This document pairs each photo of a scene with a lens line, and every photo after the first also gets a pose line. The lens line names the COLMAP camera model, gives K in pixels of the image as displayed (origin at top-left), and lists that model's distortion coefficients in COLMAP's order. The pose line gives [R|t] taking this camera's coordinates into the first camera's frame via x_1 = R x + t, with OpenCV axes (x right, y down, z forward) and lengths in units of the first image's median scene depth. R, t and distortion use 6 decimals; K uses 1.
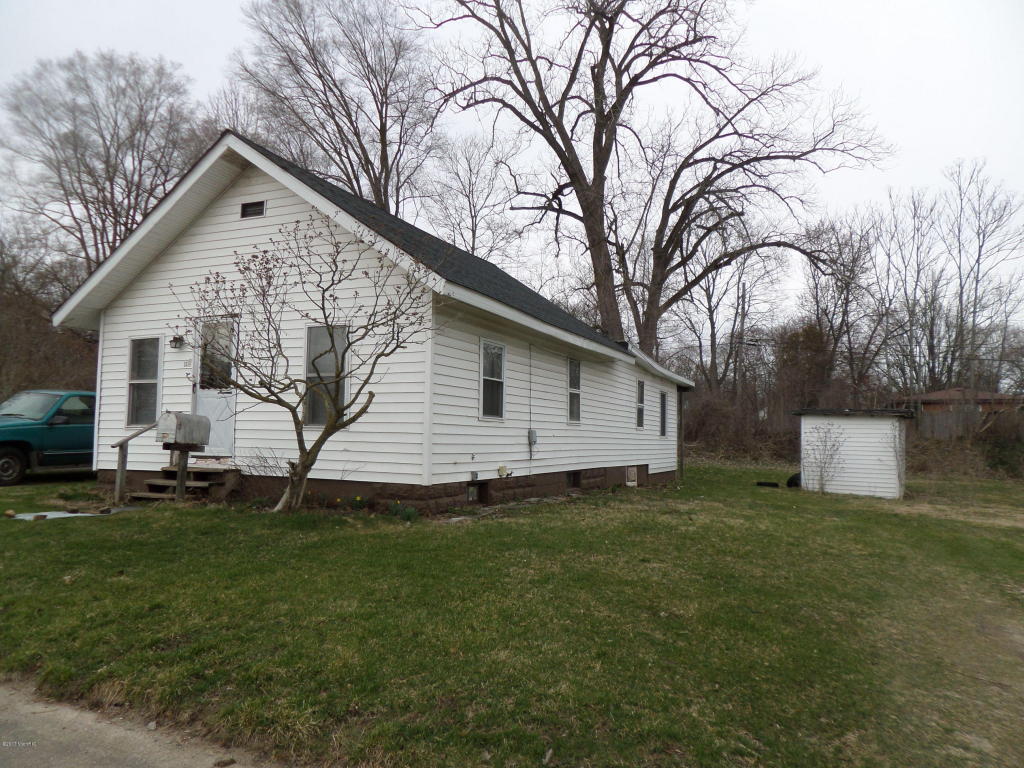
lens RADIAL K [[735.4, 0, 512.0], [0, 735.4, 384.0], [0, 0, 1]] dist [-0.011153, -0.004649]
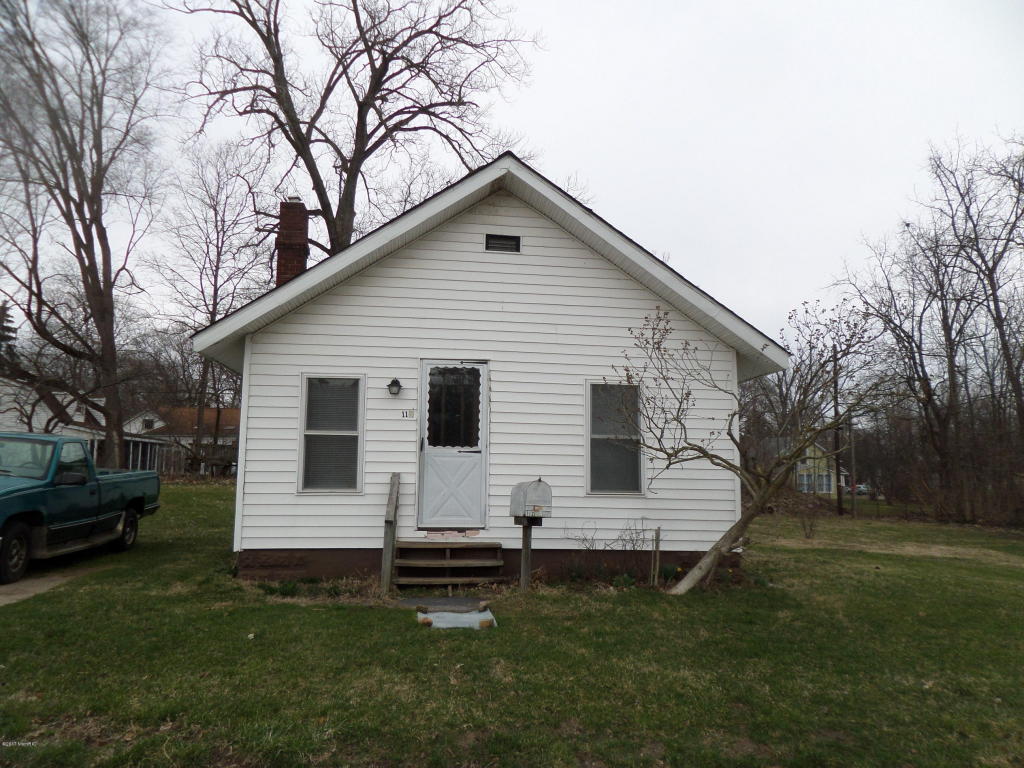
lens RADIAL K [[735.4, 0, 512.0], [0, 735.4, 384.0], [0, 0, 1]] dist [-0.011153, -0.004649]
pose [[0.856501, 0.059782, 0.512671, -0.353184], [-0.035367, 0.997733, -0.057258, -0.008420], [-0.514932, 0.030910, 0.856674, 0.109663]]
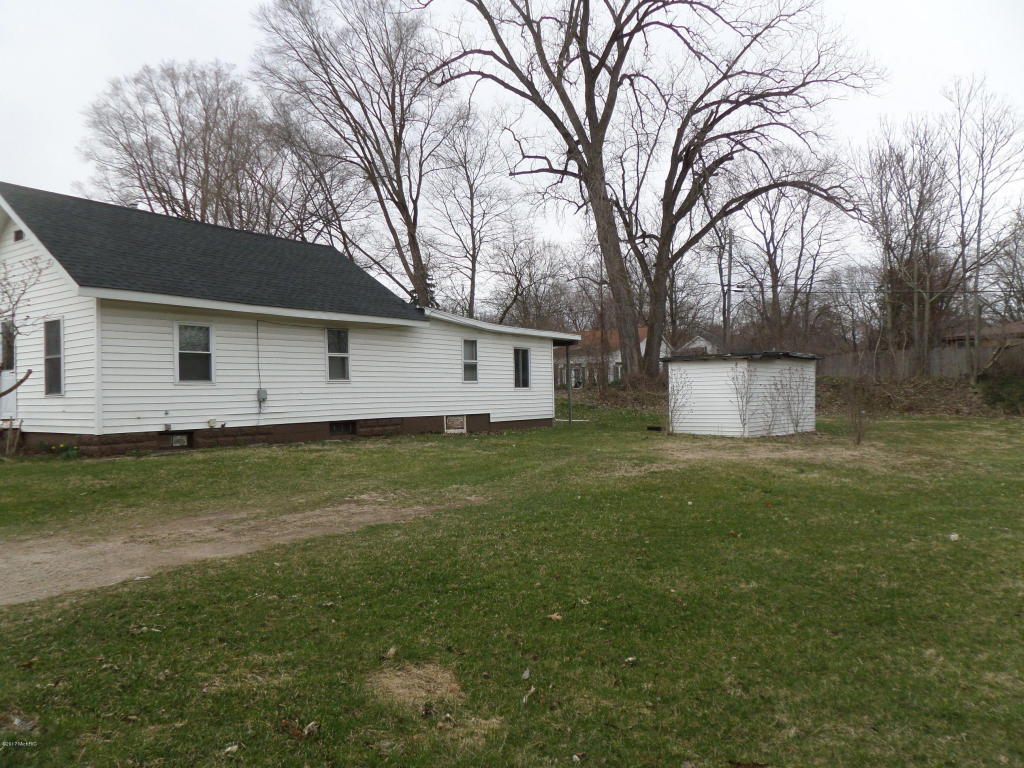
lens RADIAL K [[734.0, 0, 512.0], [0, 734.0, 384.0], [0, 0, 1]] dist [-0.000281, -0.002375]
pose [[0.981468, -0.042601, -0.186832, 0.348150], [0.053493, 0.997126, 0.053644, 0.004422], [0.184010, -0.062644, 0.980926, -0.075005]]
